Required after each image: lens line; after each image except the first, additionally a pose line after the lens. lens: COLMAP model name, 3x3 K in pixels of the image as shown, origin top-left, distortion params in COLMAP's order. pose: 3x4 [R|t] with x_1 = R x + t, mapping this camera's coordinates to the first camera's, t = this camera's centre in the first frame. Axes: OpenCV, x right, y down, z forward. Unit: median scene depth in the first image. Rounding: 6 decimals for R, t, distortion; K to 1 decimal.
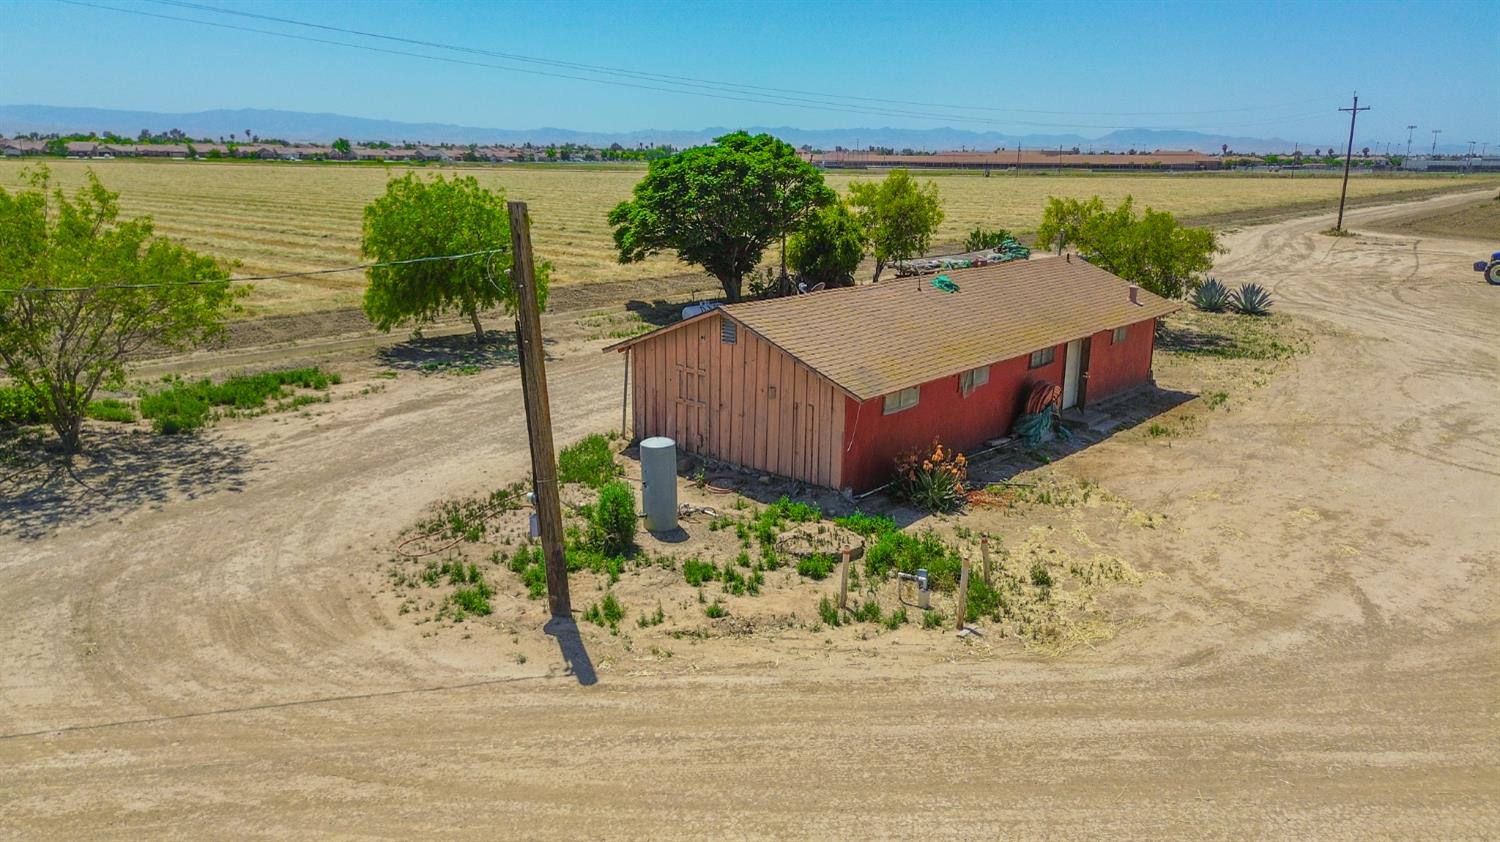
lens RADIAL K [[1064.5, 0, 750.2], [0, 1064.5, 416.3], [0, 0, 1]] dist [0.066341, -0.055065]
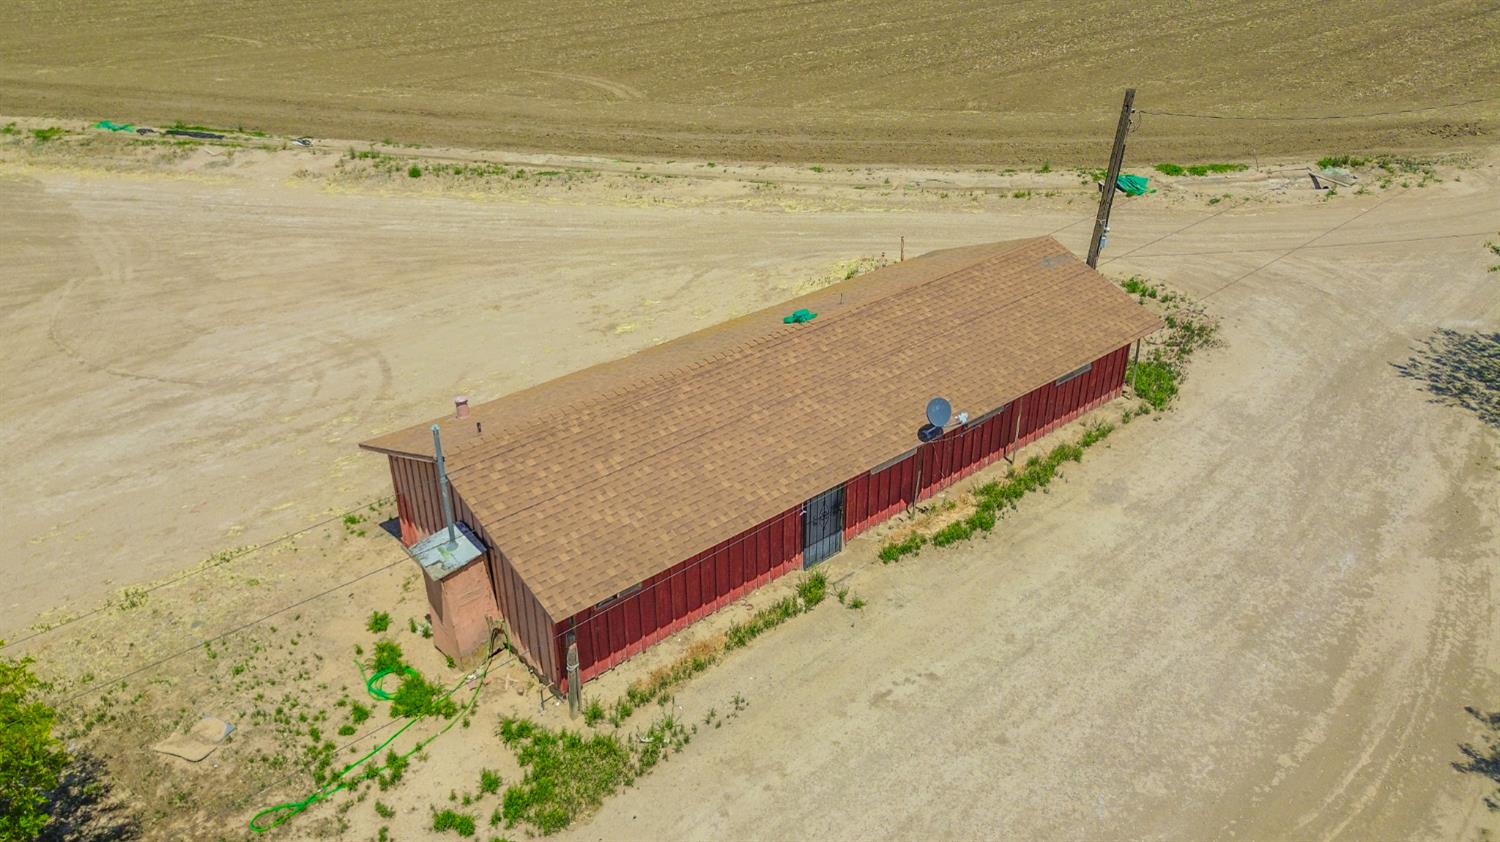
lens RADIAL K [[1064.5, 0, 757.2], [0, 1064.5, 421.5], [0, 0, 1]] dist [0.066341, -0.055065]
pose [[-0.987244, -0.084855, 0.134719, 0.115026], [0.028493, 0.738324, 0.673844, -0.769565], [-0.156645, 0.669087, -0.726488, 2.034742]]
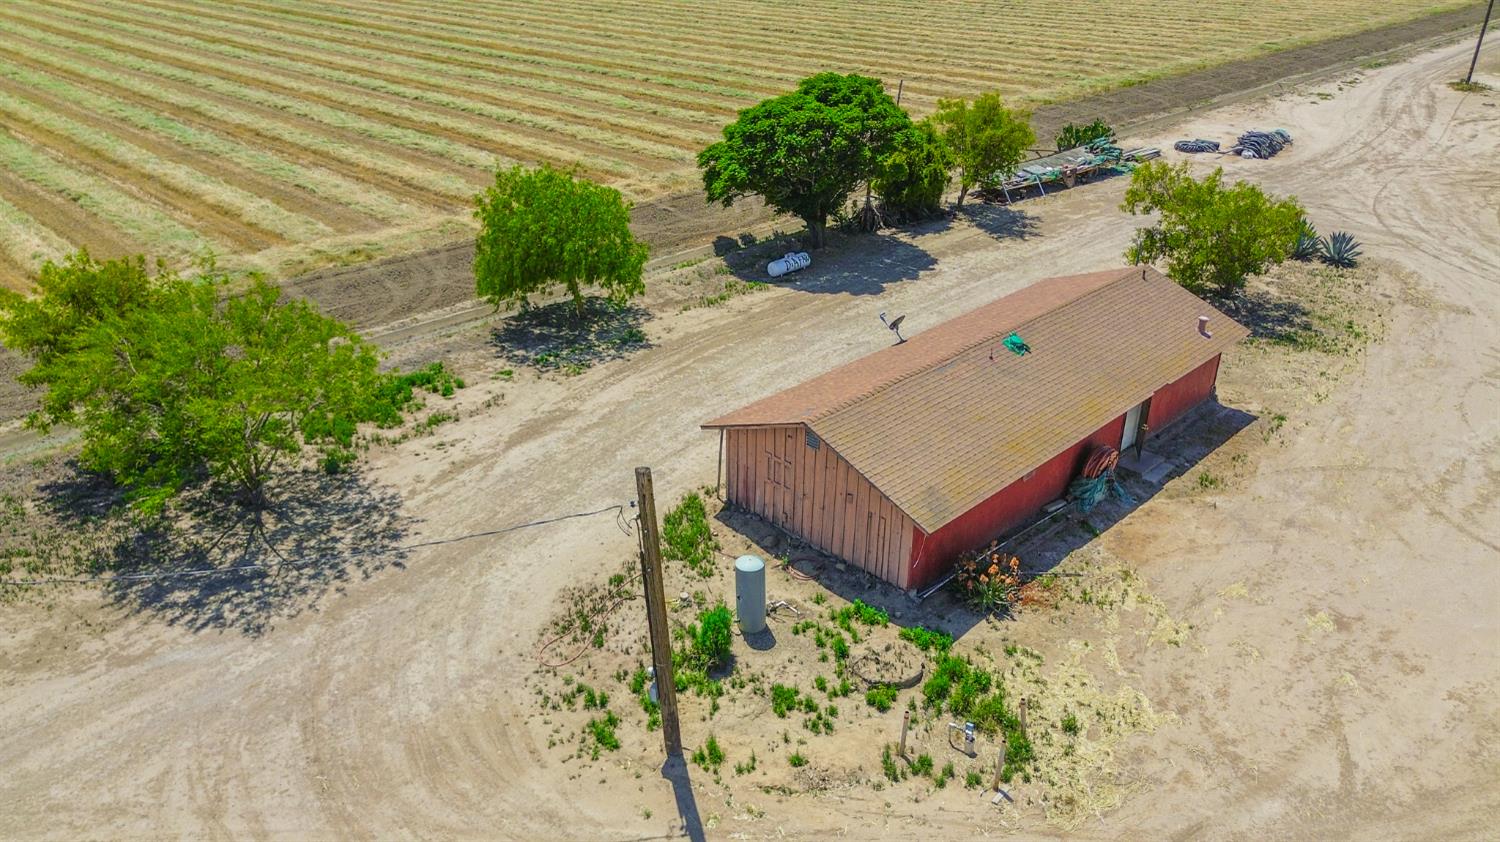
lens RADIAL K [[1064.5, 0, 751.2], [0, 1064.5, 417.0], [0, 0, 1]] dist [0.066341, -0.055065]
pose [[0.997203, 0.029658, -0.068600, -0.008890], [-0.014839, 0.978185, 0.207206, -0.328387], [0.073249, -0.205609, 0.975889, -0.098998]]
